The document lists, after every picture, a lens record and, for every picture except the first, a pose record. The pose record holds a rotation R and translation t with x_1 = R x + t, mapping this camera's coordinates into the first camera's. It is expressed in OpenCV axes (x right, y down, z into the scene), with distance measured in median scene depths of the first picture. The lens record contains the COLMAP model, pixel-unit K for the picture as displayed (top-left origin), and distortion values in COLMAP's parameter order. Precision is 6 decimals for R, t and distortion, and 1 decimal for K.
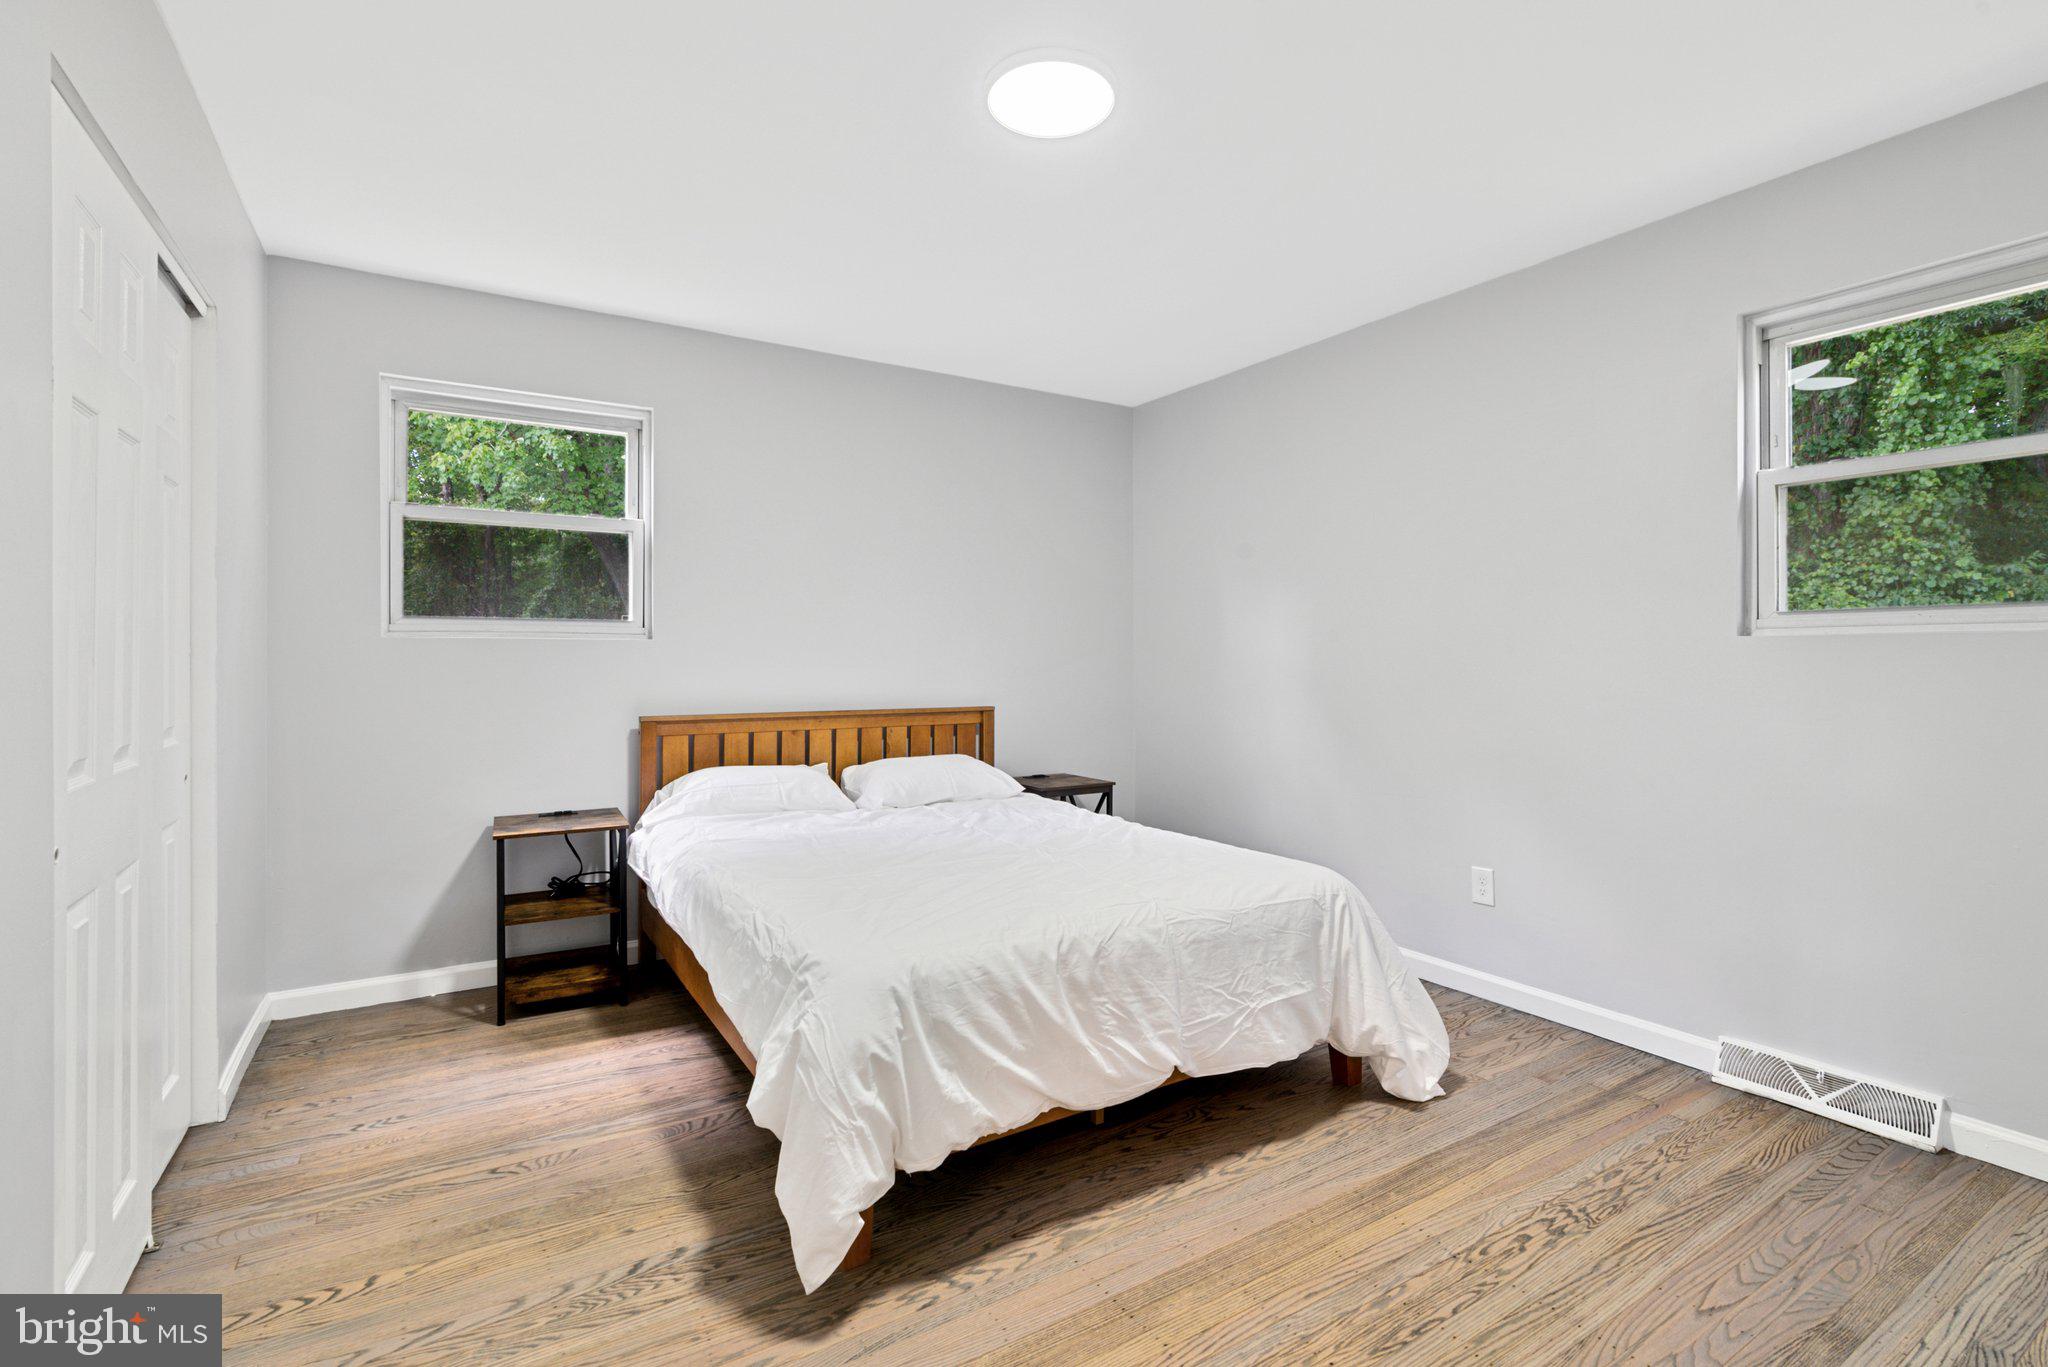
lens RADIAL K [[949.4, 0, 1023.2], [0, 949.4, 667.2], [0, 0, 1]] dist [-0.008700, 0.003422]
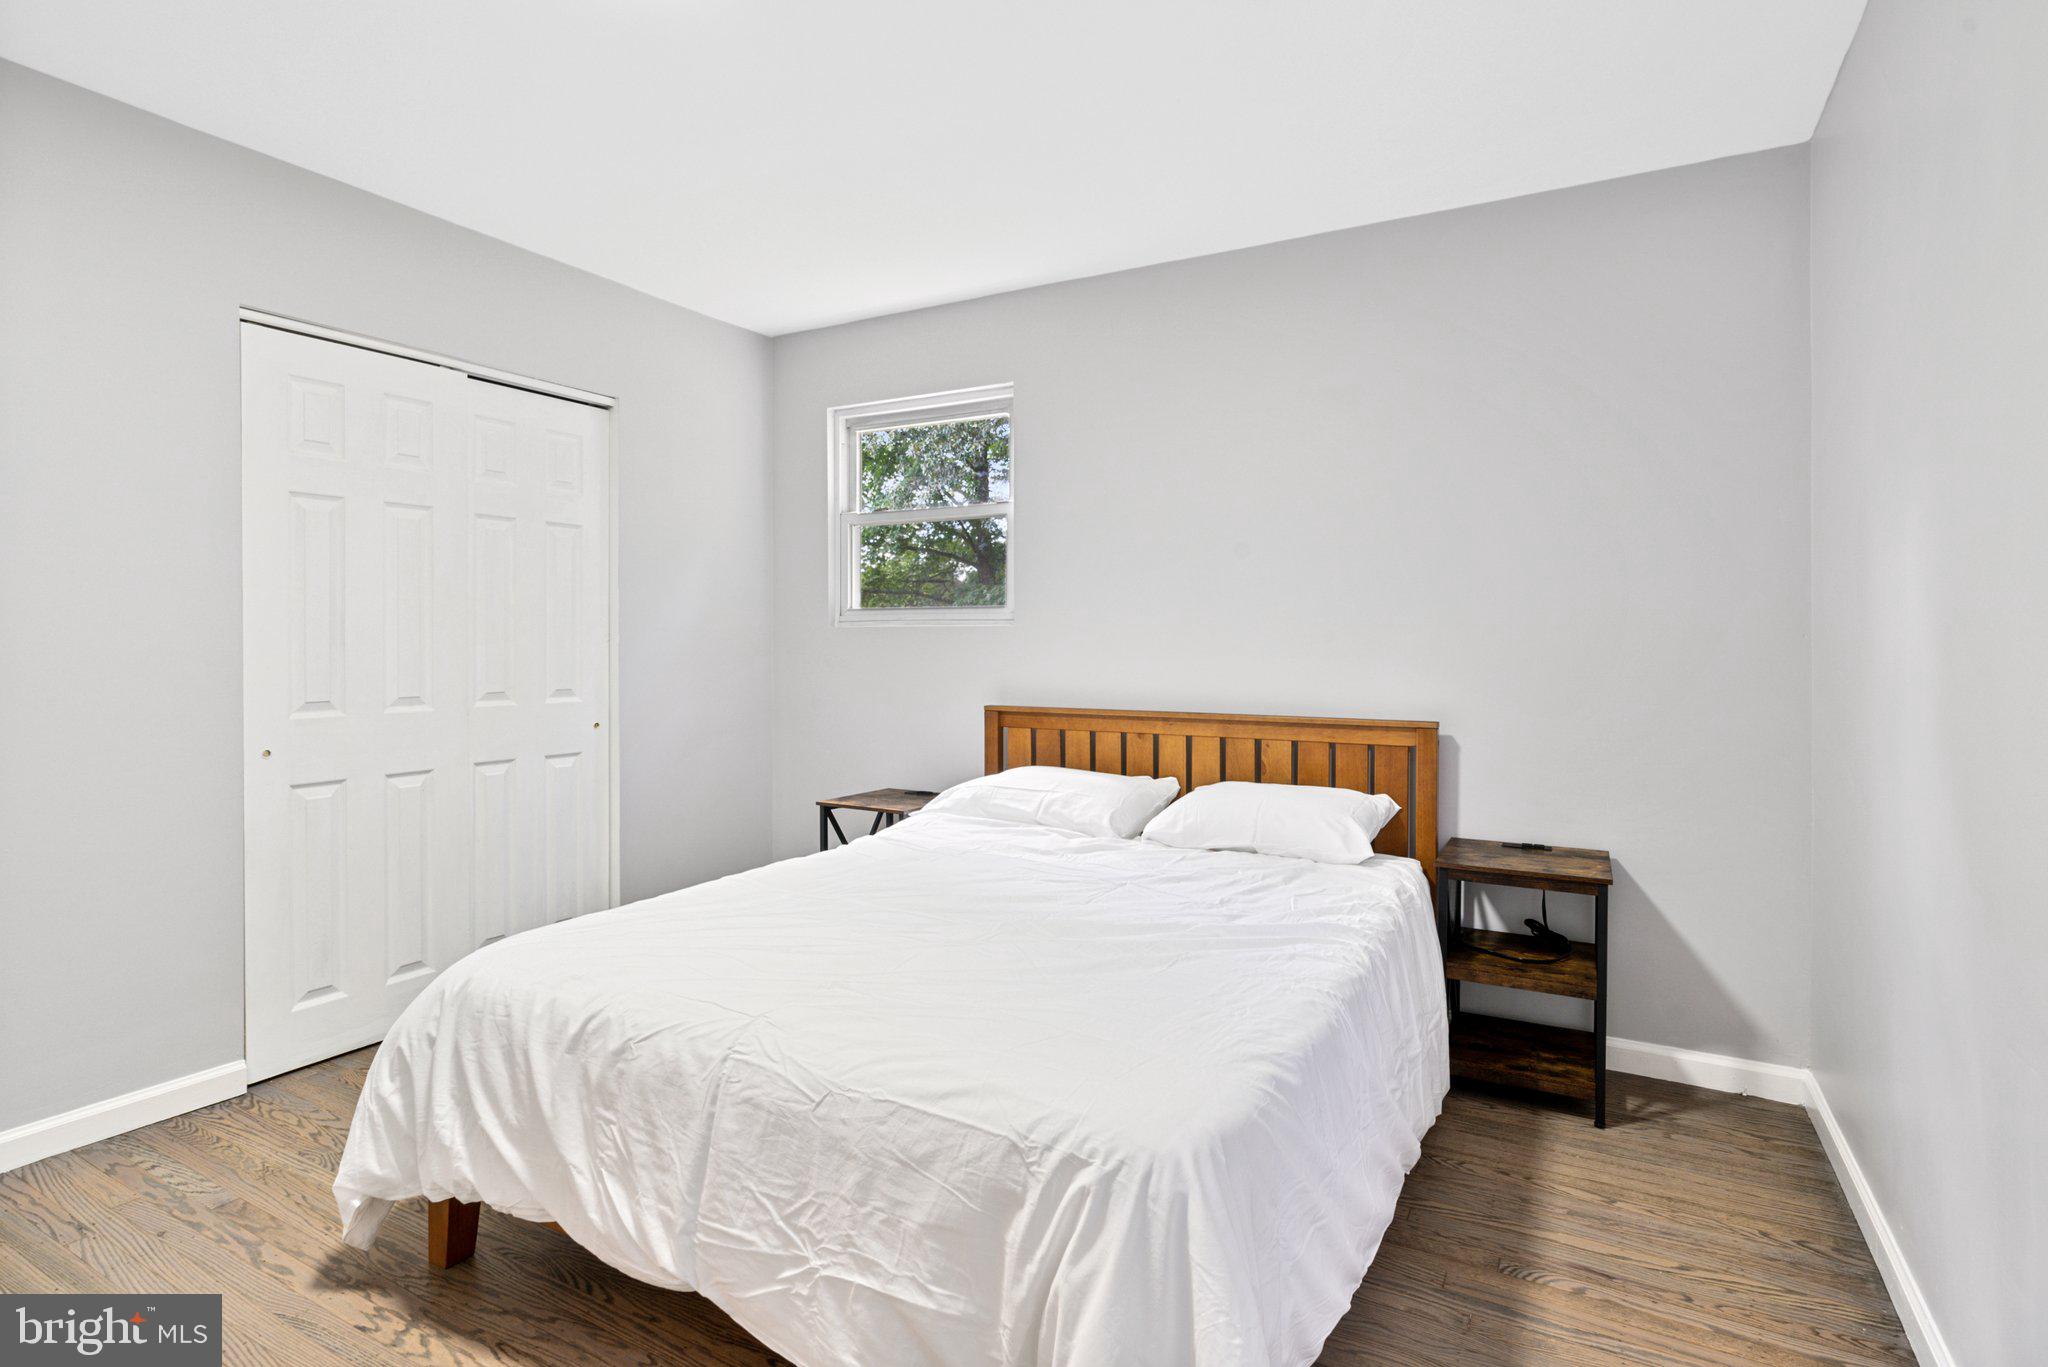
lens RADIAL K [[1023.3, 0, 1035.6], [0, 1023.3, 672.0], [0, 0, 1]] dist [-0.005606, 0.000732]
pose [[0.486660, 0.022541, -0.873300, 0.558714], [-0.014374, 0.999738, 0.017795, -0.001038], [0.873473, 0.003893, 0.486857, 0.559410]]
